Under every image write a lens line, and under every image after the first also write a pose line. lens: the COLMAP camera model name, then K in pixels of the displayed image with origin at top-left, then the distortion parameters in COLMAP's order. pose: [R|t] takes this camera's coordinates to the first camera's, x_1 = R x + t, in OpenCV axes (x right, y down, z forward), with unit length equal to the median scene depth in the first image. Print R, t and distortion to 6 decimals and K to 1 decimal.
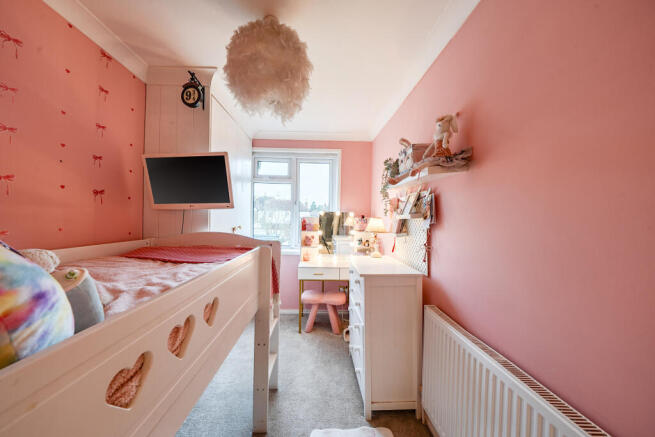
lens RADIAL K [[222.3, 0, 325.7], [0, 222.3, 218.4], [0, 0, 1]] dist [-0.004994, -0.000118]
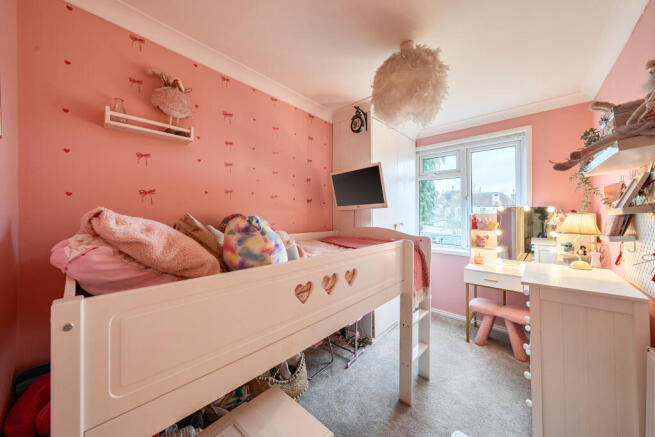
lens RADIAL K [[222.3, 0, 326.5], [0, 222.3, 216.0], [0, 0, 1]] dist [-0.004994, -0.000118]
pose [[0.725295, -0.008276, -0.688389, 0.167494], [0.008045, 0.999961, -0.003545, 0.001567], [0.688391, -0.002967, 0.725333, -0.091346]]
